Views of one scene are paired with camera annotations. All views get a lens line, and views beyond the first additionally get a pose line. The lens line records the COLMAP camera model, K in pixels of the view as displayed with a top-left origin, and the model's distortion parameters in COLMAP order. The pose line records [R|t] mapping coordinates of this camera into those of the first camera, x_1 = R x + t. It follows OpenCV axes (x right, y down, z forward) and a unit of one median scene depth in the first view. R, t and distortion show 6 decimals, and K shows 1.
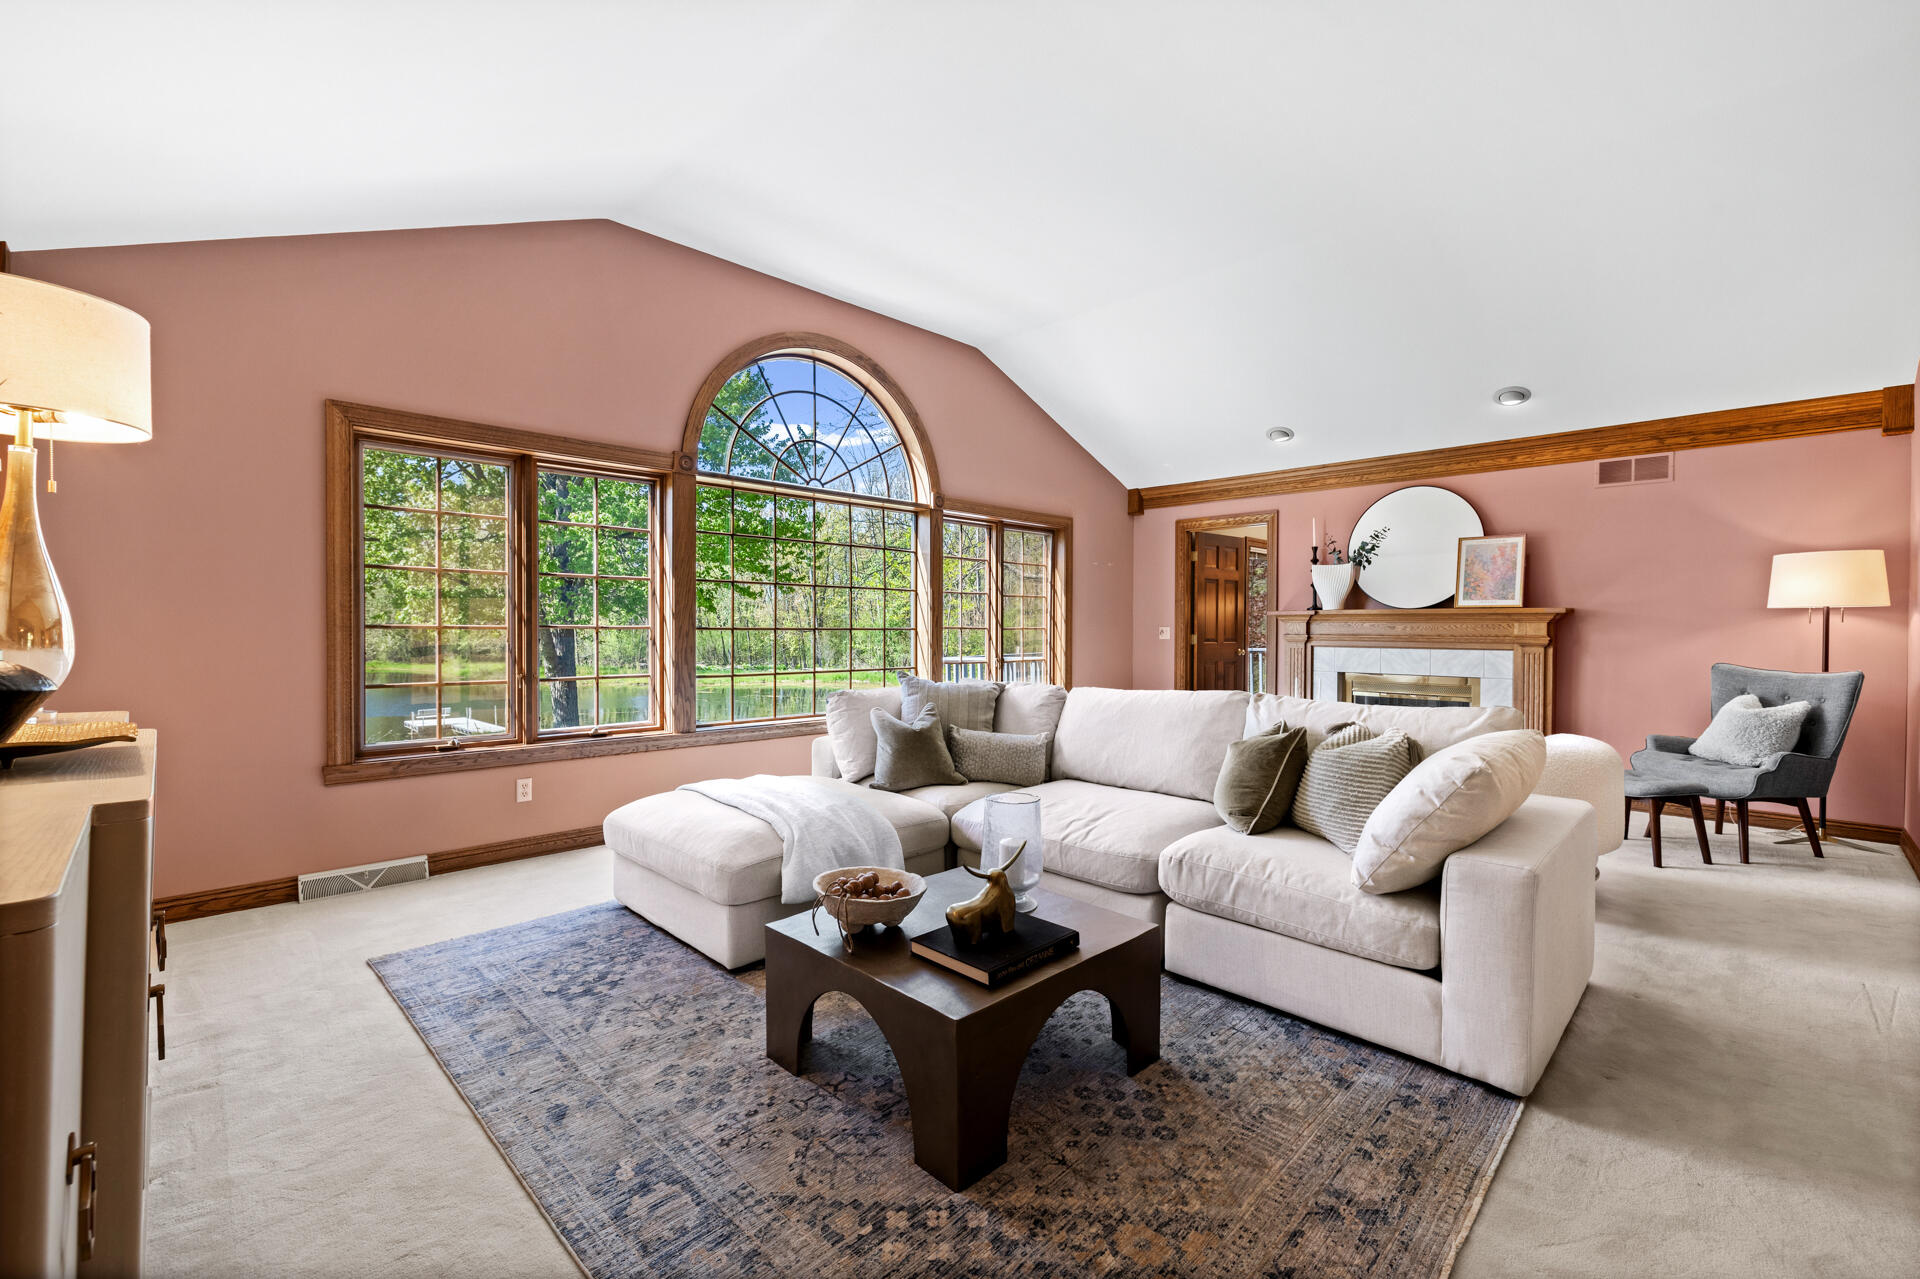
lens RADIAL K [[813.4, 0, 959.8], [0, 813.4, 635.8], [0, 0, 1]] dist [-0.001128, 0.000062]
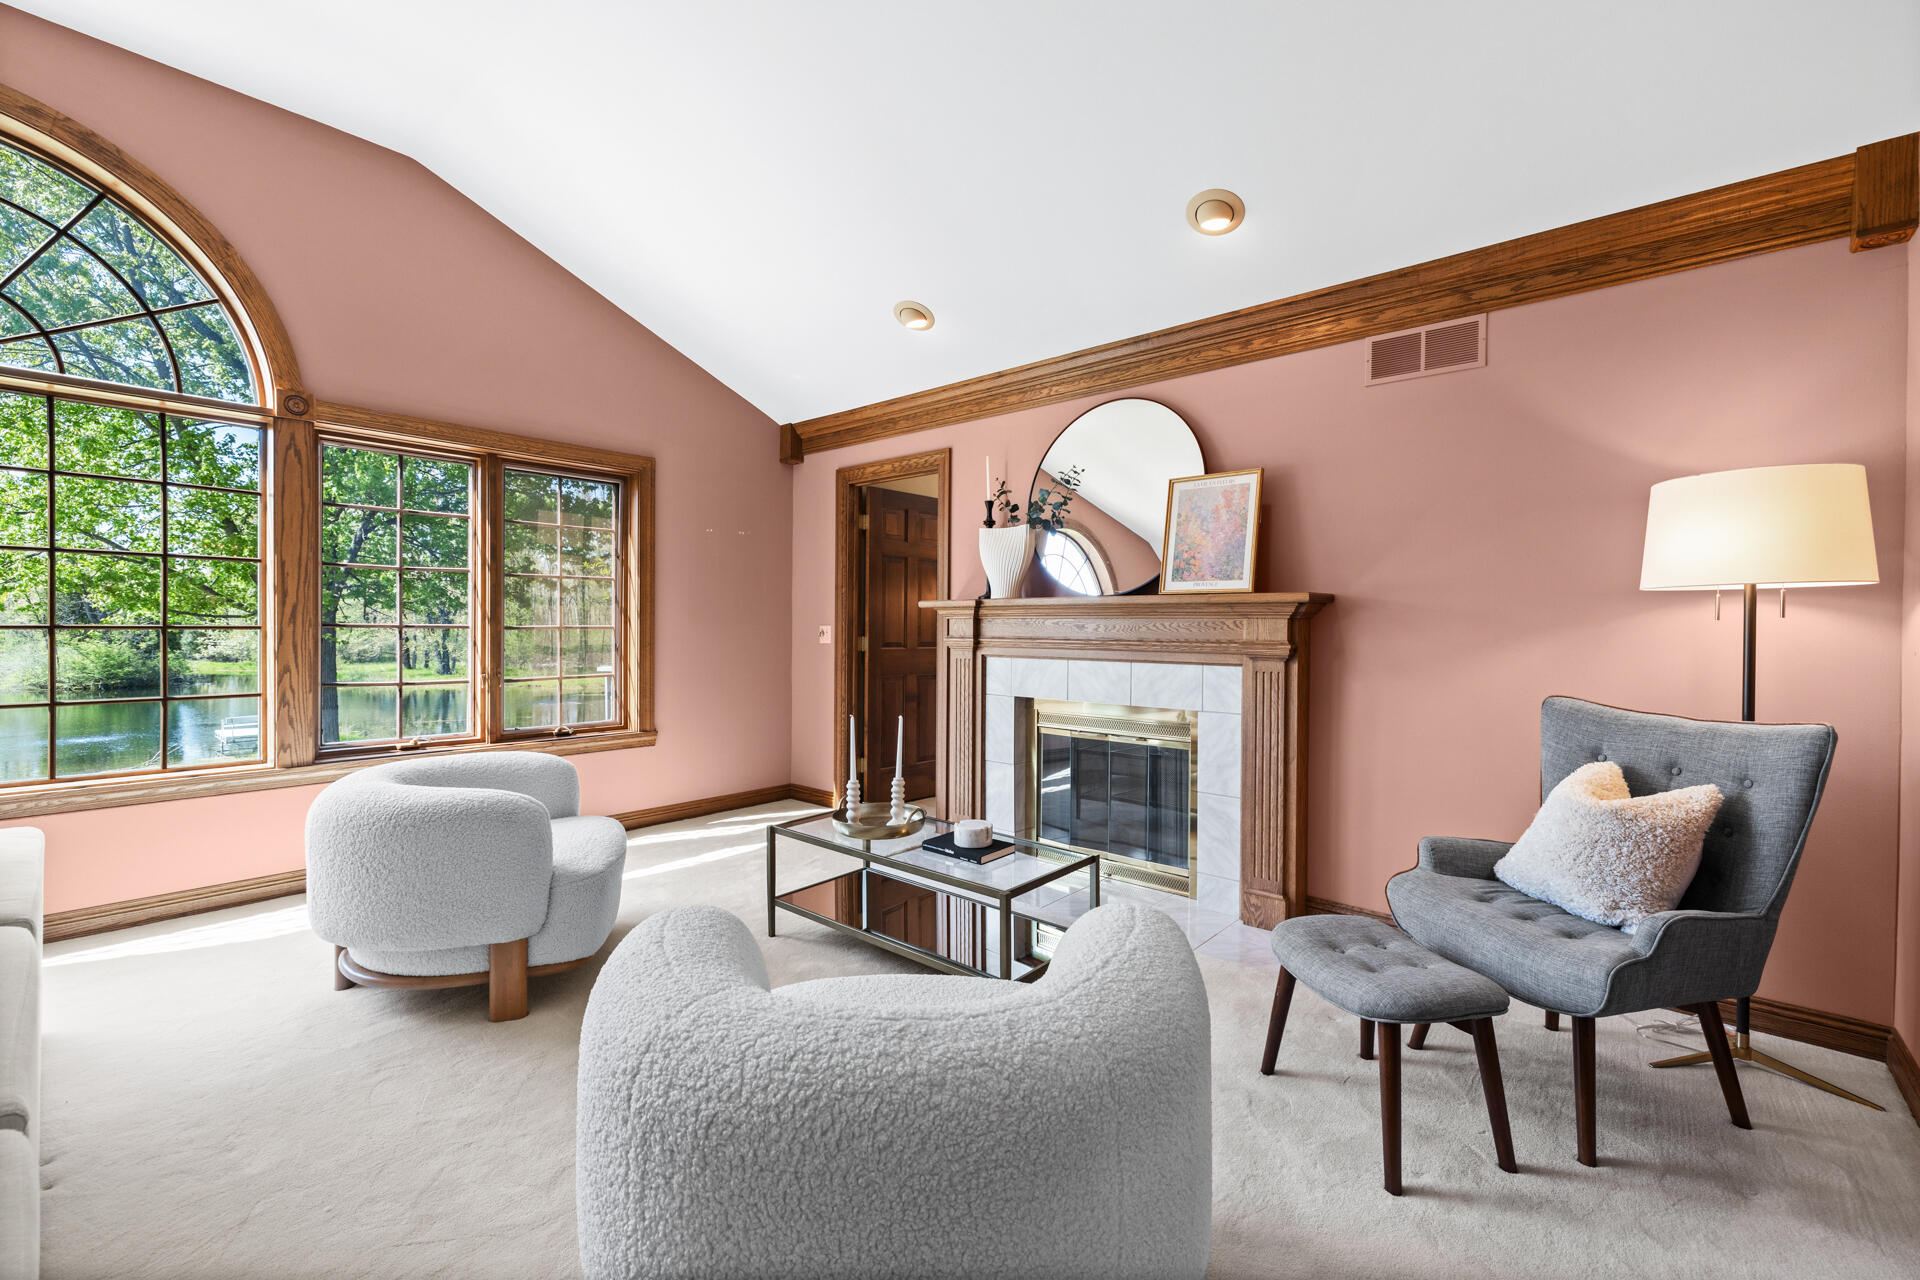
lens RADIAL K [[813.4, 0, 960.0], [0, 813.4, 635.0], [0, 0, 1]] dist [-0.001128, 0.000062]
pose [[0.997011, 0.001235, 0.077253, 0.439088], [-0.001265, 0.999999, 0.000340, -0.004599], [-0.077252, -0.000437, 0.997011, 0.435251]]
